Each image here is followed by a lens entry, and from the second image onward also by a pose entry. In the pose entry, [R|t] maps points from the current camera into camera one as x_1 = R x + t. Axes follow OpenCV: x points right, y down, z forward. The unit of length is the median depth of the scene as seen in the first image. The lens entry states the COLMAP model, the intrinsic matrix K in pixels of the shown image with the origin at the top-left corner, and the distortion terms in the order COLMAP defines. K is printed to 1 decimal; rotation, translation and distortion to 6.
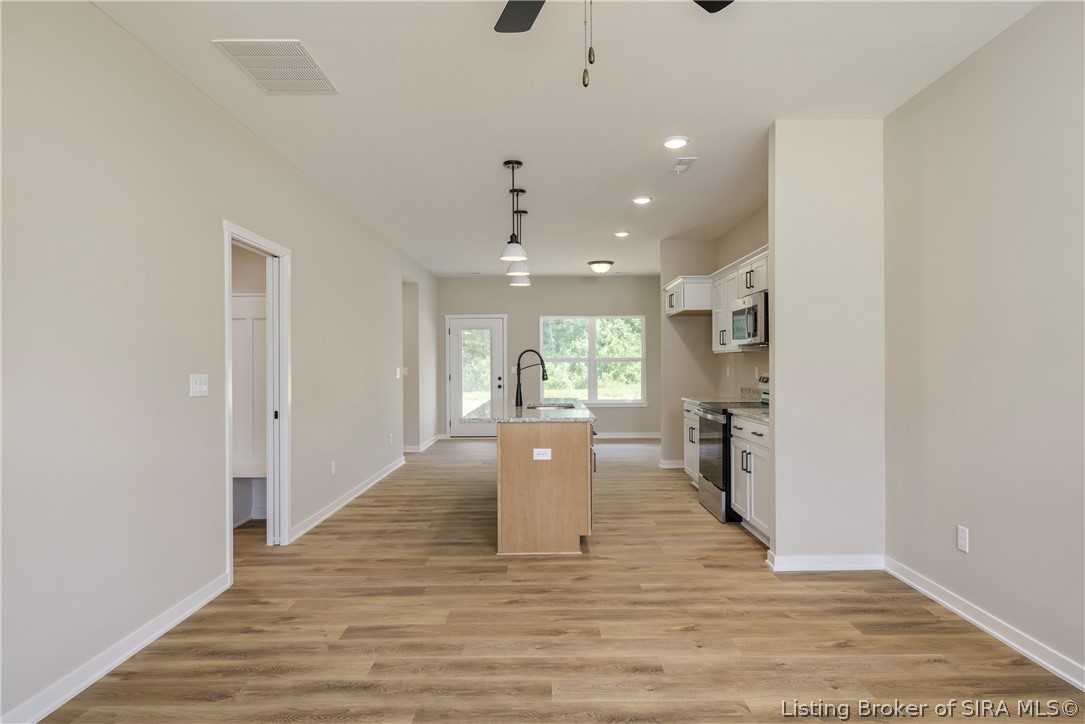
lens RADIAL K [[641.3, 0, 552.7], [0, 641.3, 359.7], [0, 0, 1]] dist [-0.000136, 0.000240]
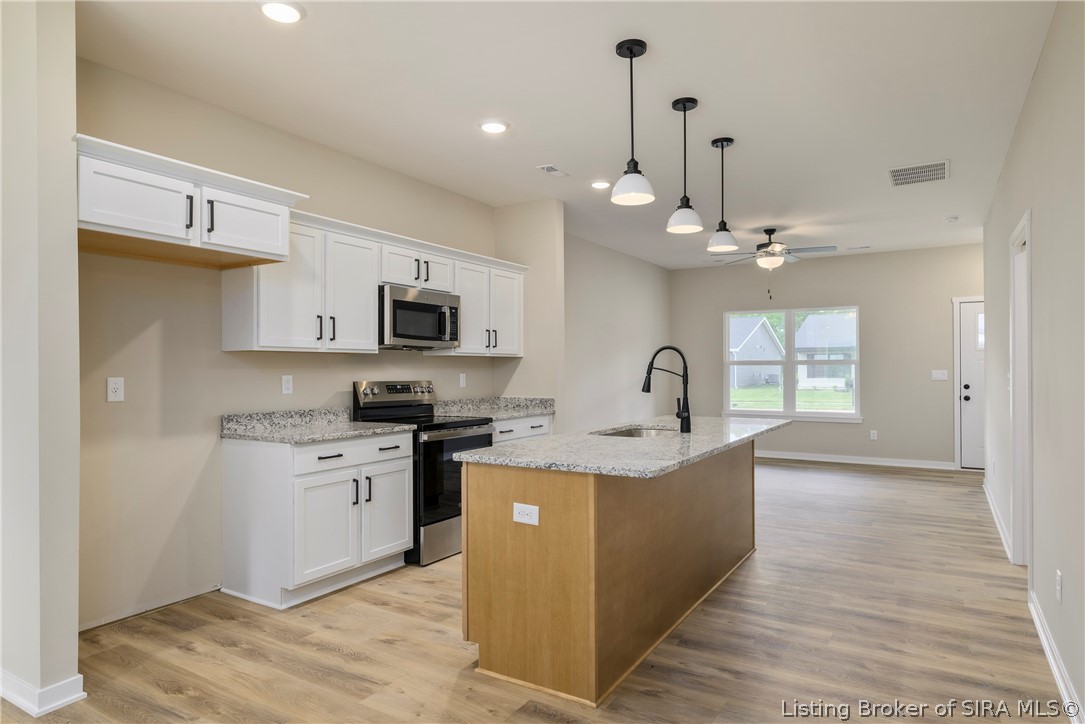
lens RADIAL K [[641.3, 0, 552.7], [0, 641.3, 359.7], [0, 0, 1]] dist [-0.000136, 0.000240]
pose [[-0.851593, 0.014543, 0.524001, -0.280503], [0.004144, 0.999771, -0.021011, 0.011643], [-0.524187, -0.015721, -0.851458, 1.627865]]
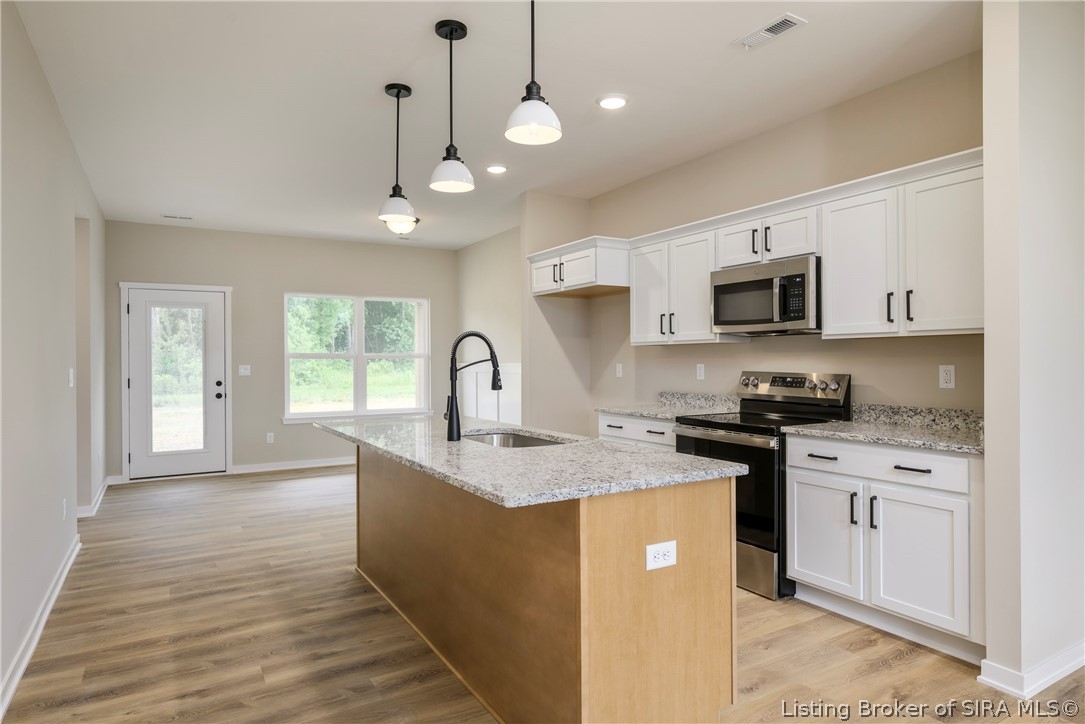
lens RADIAL K [[641.3, 0, 552.7], [0, 641.3, 359.7], [0, 0, 1]] dist [-0.000136, 0.000240]
pose [[0.858972, 0.000515, 0.512023, -0.250689], [-0.001816, 0.999996, 0.002040, 0.005655], [-0.512020, -0.002682, 0.858969, 0.511361]]
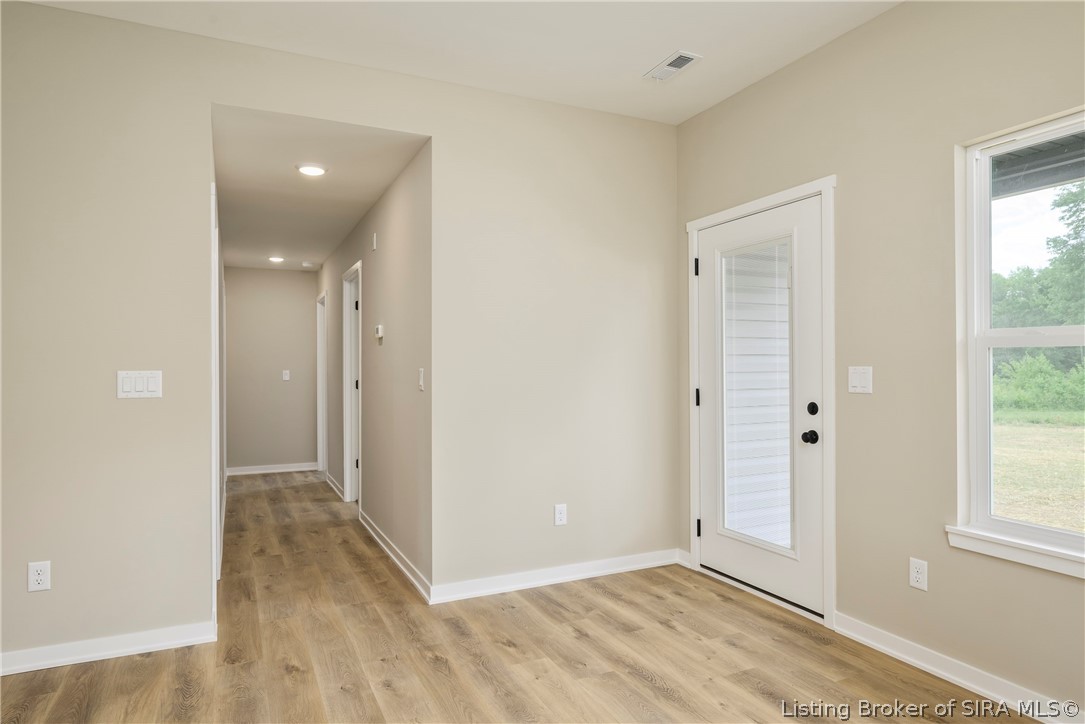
lens RADIAL K [[651.5, 0, 543.2], [0, 651.5, 367.0], [0, 0, 1]] dist [0.018671, 0.000194]
pose [[0.424389, 0.004198, -0.905470, 0.259164], [0.010088, 0.999905, 0.009363, 0.014218], [0.905424, -0.013108, 0.424306, 1.533961]]
